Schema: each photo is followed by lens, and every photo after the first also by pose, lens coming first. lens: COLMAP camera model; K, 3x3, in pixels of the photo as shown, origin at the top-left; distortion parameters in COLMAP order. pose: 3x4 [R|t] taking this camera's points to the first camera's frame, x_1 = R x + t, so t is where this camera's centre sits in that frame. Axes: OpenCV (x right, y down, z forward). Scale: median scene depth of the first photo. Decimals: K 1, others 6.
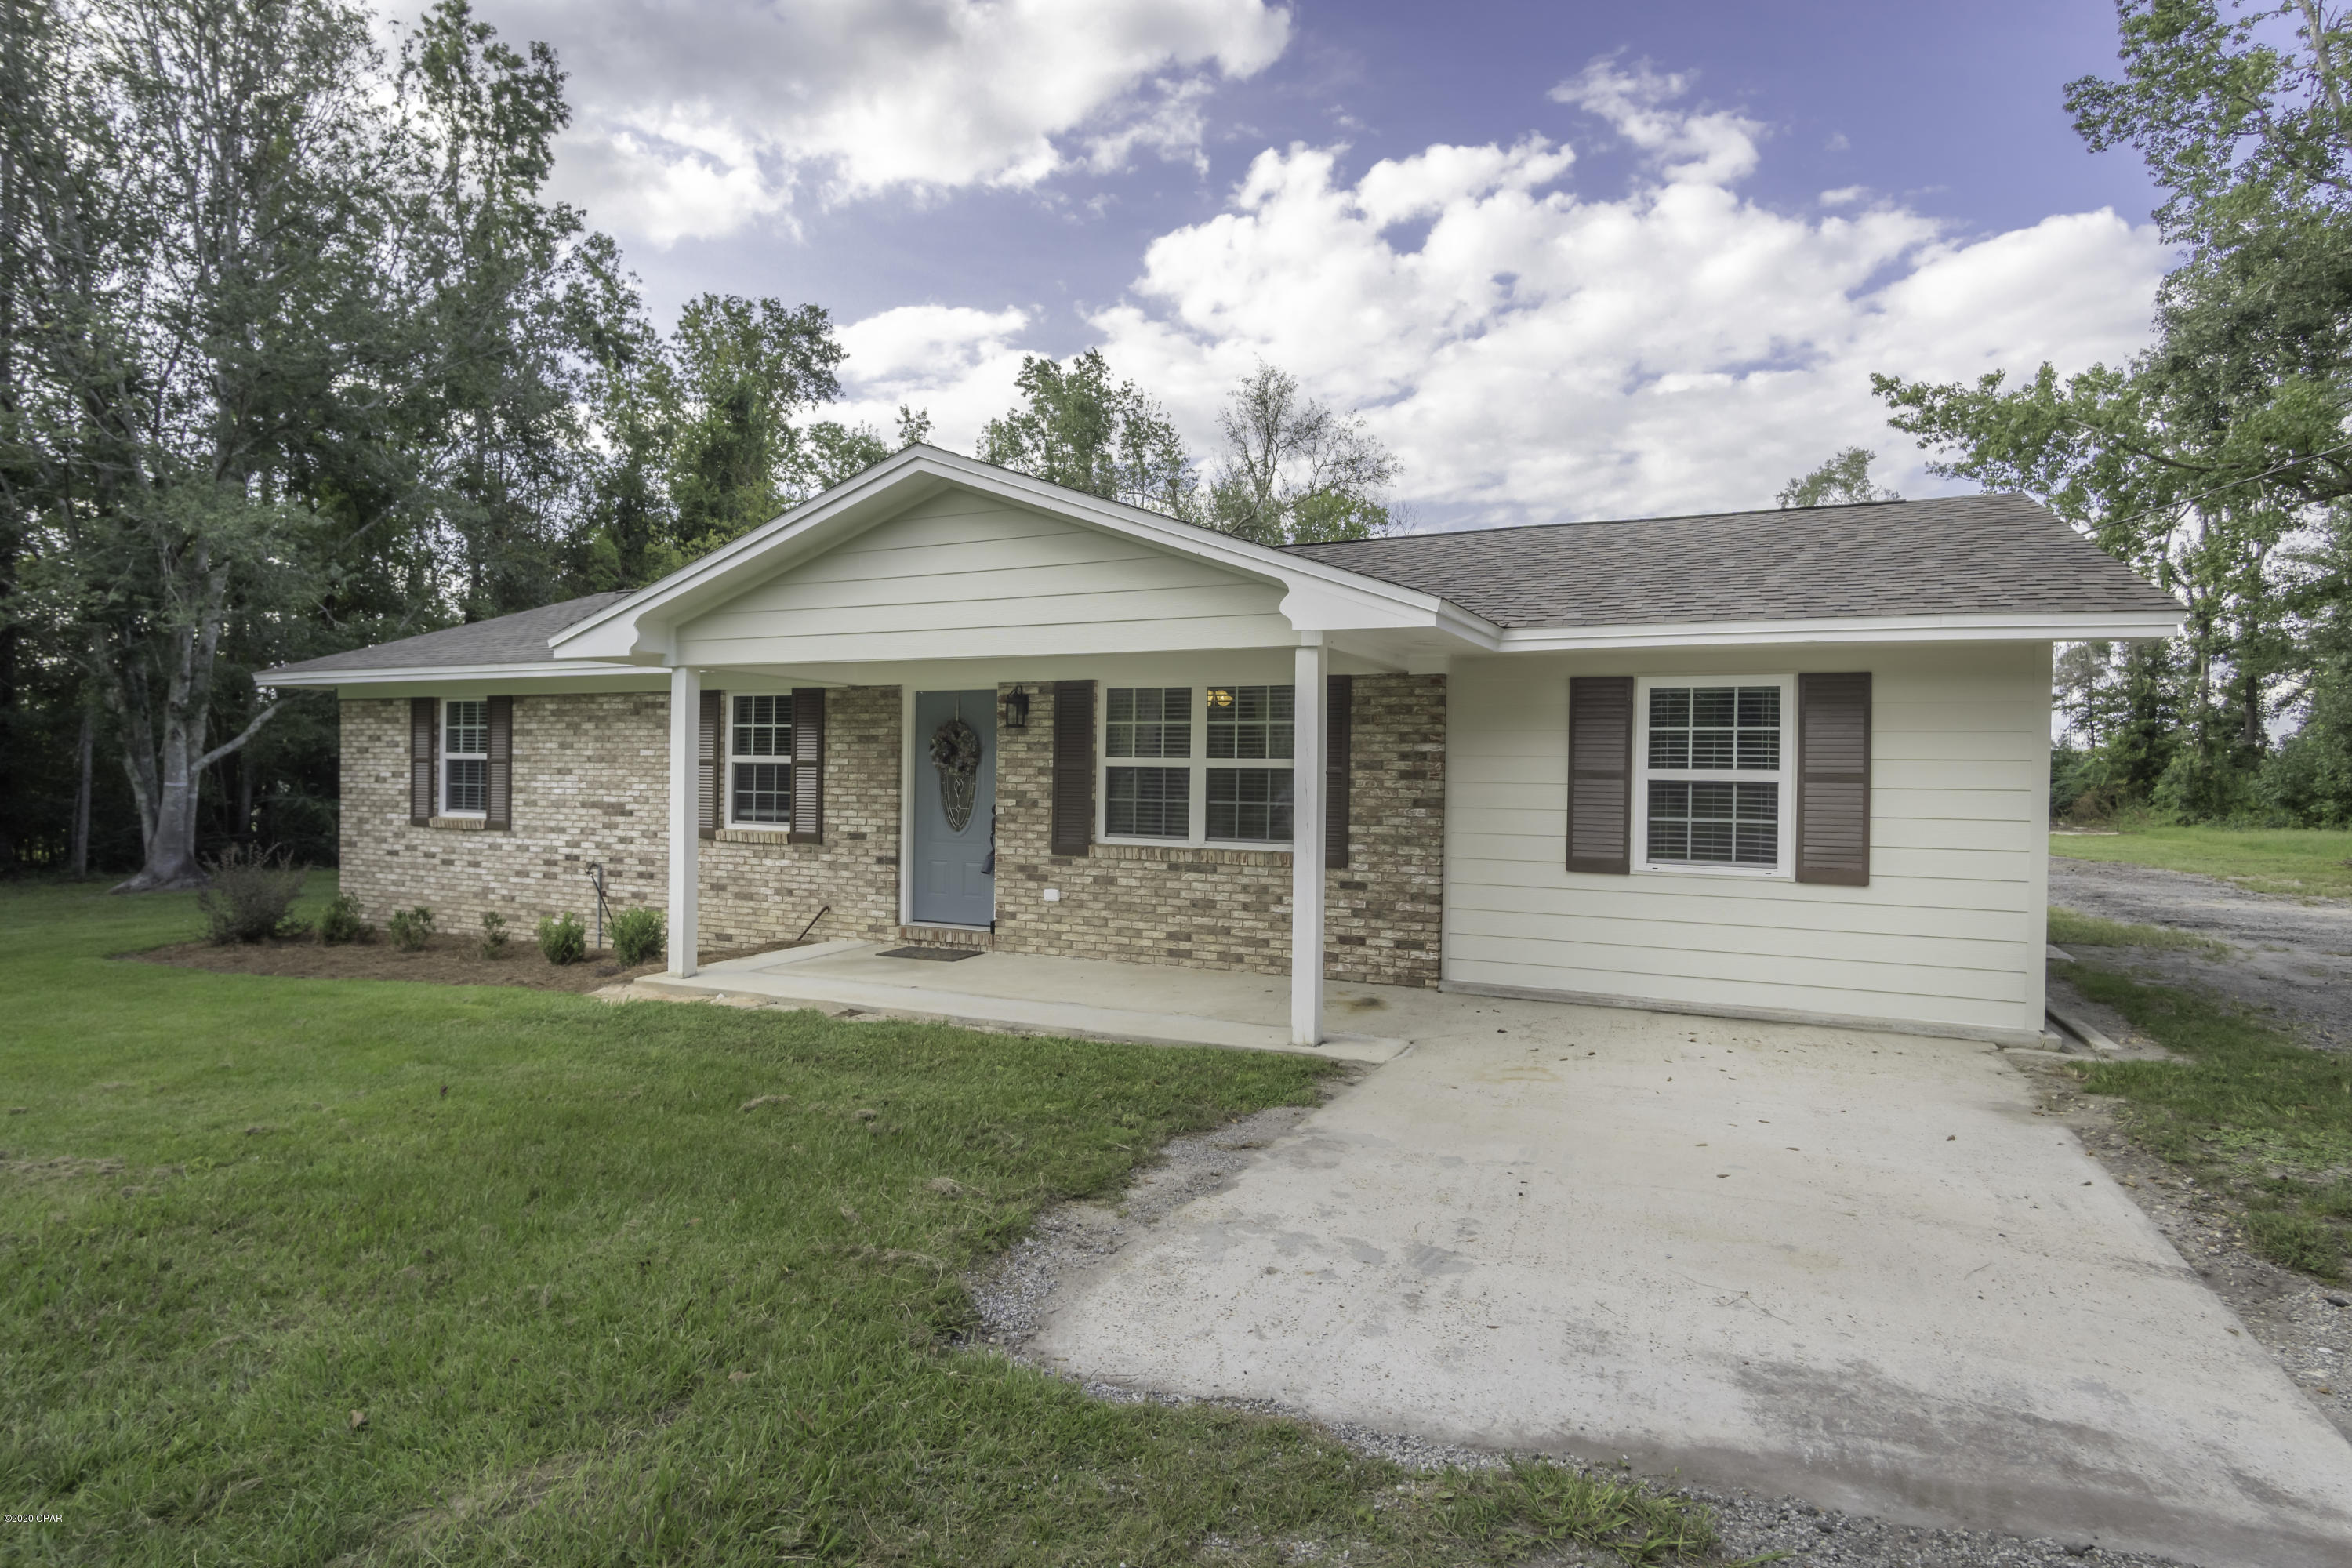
lens RADIAL K [[1239.8, 0, 1176.0], [0, 1239.8, 784.0], [0, 0, 1]] dist [0.001860, 0.000169]
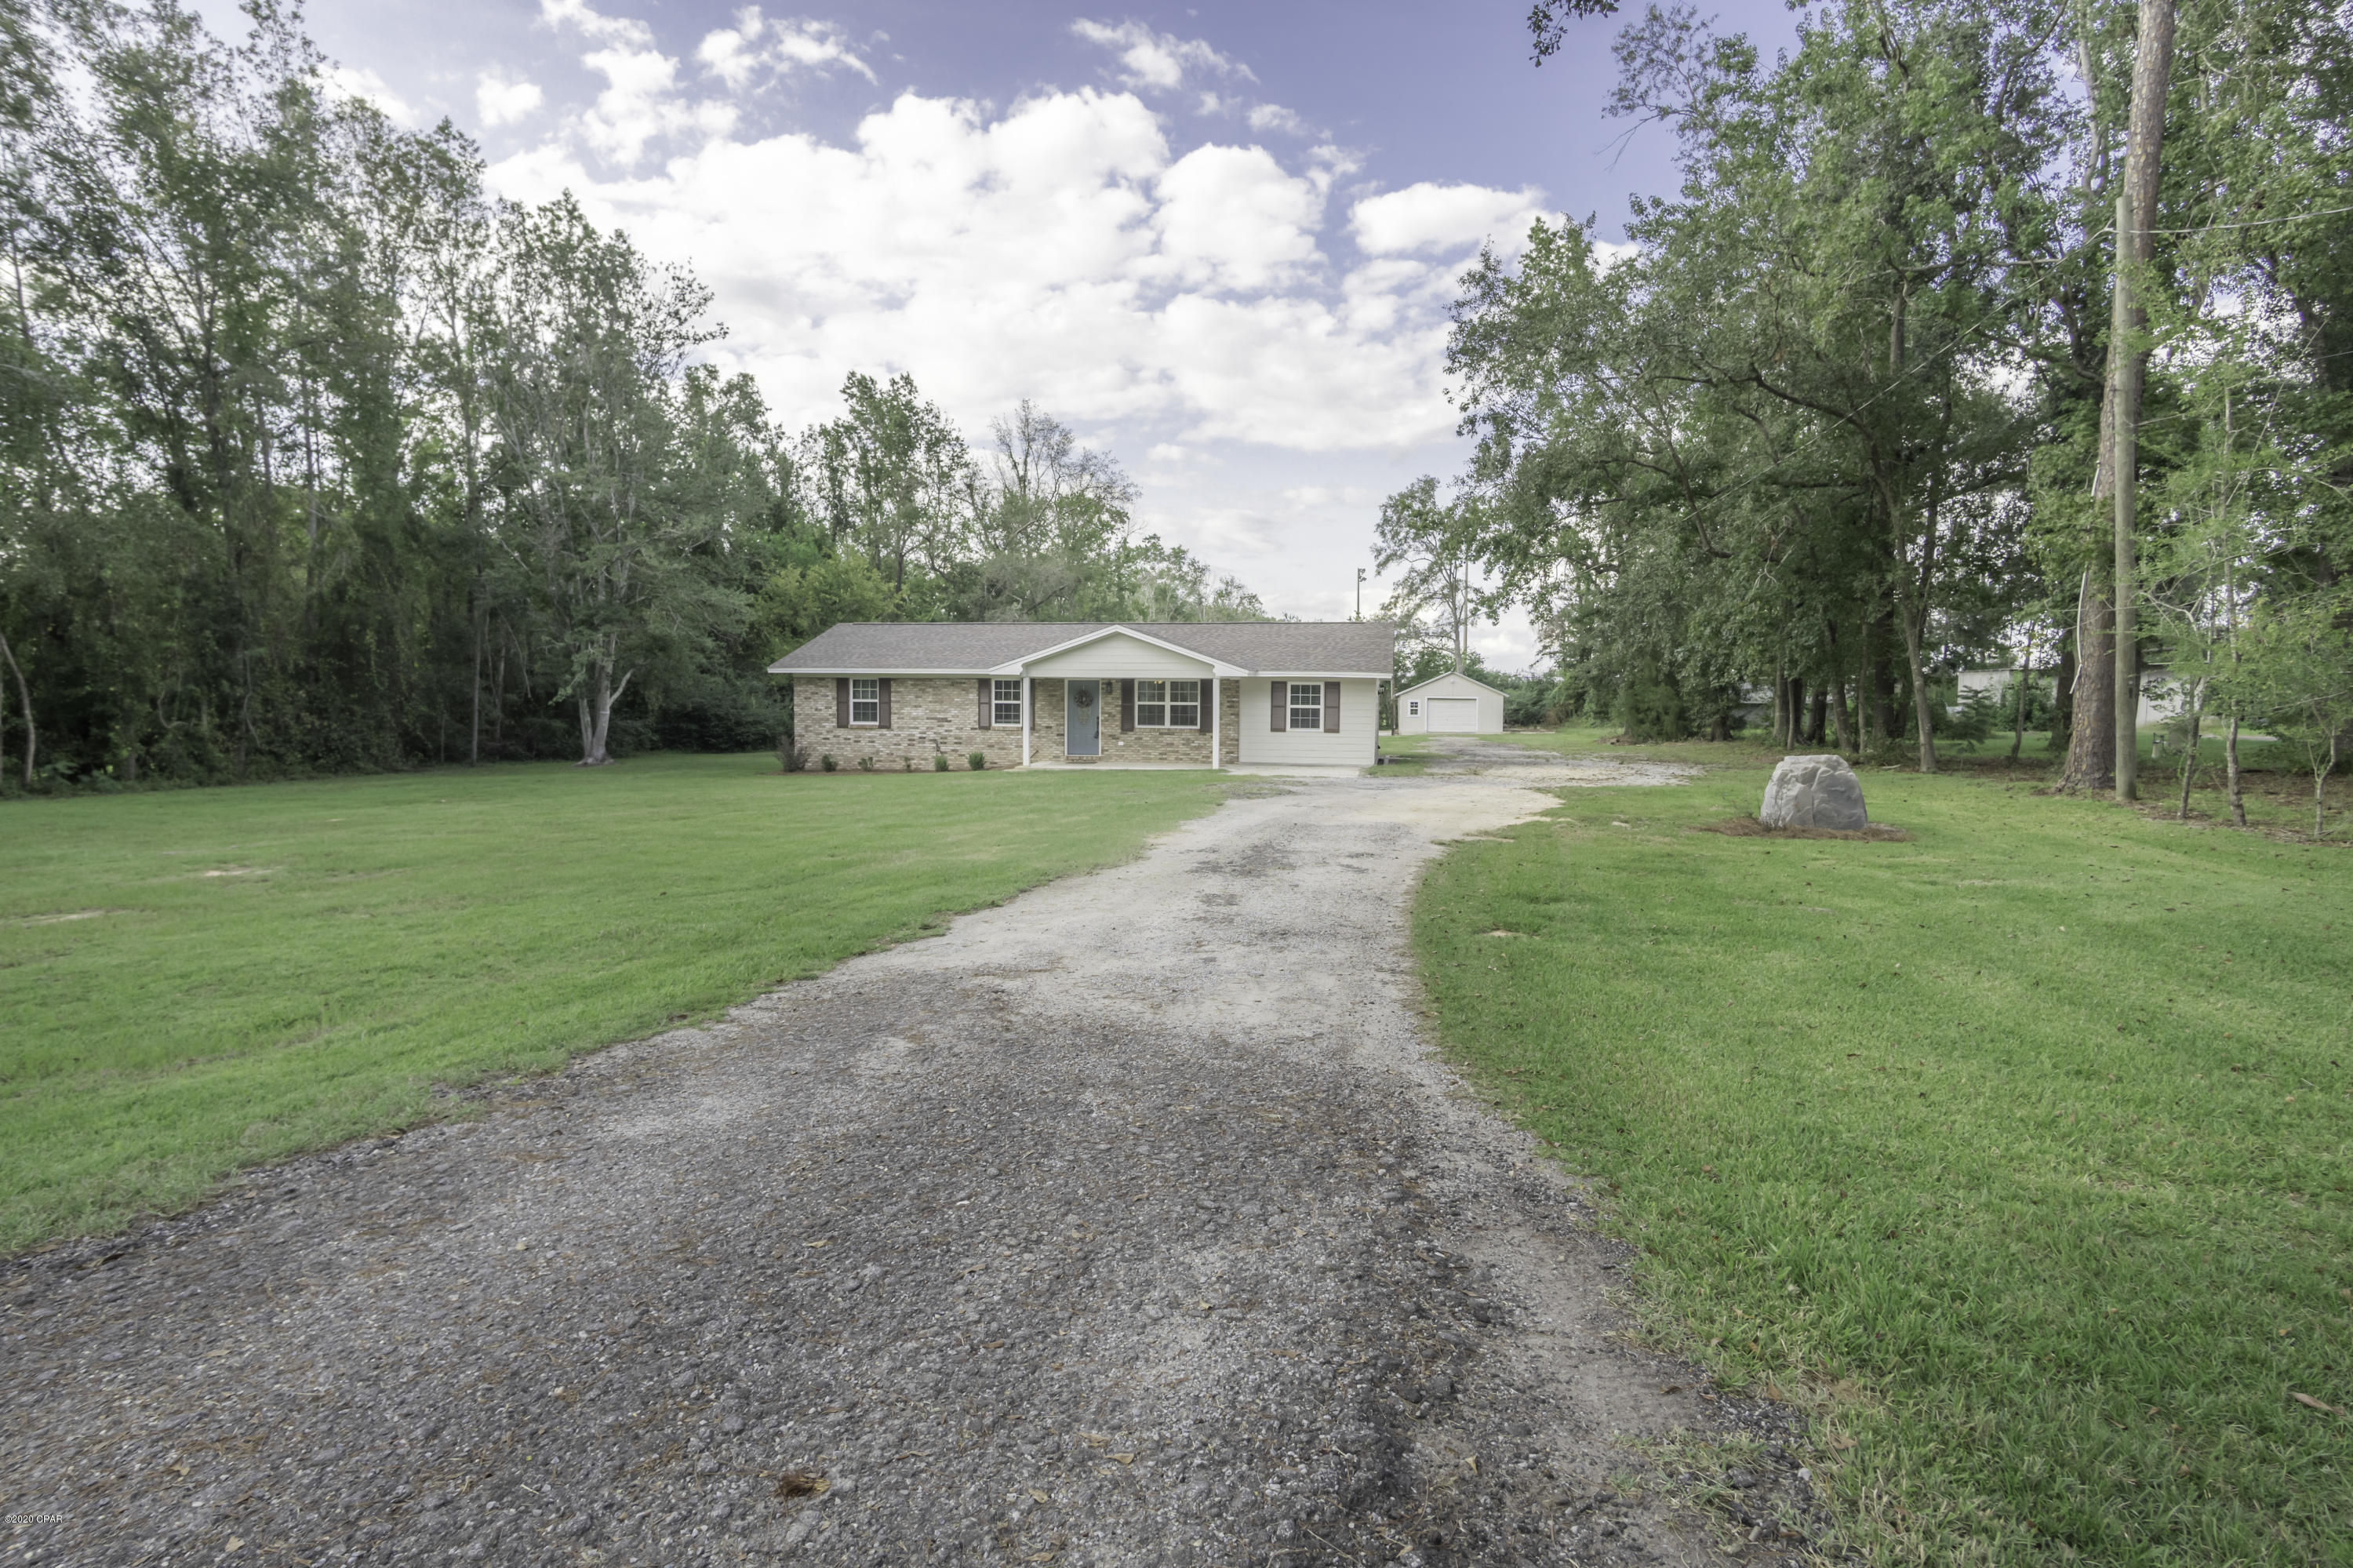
lens RADIAL K [[1240.4, 0, 1176.5], [0, 1240.4, 784.0], [0, 0, 1]] dist [0.001860, 0.000169]
pose [[0.965295, -0.023743, 0.260079, -0.667438], [0.006714, 0.997786, 0.066172, -0.016810], [-0.261074, -0.062129, 0.963317, -1.815899]]
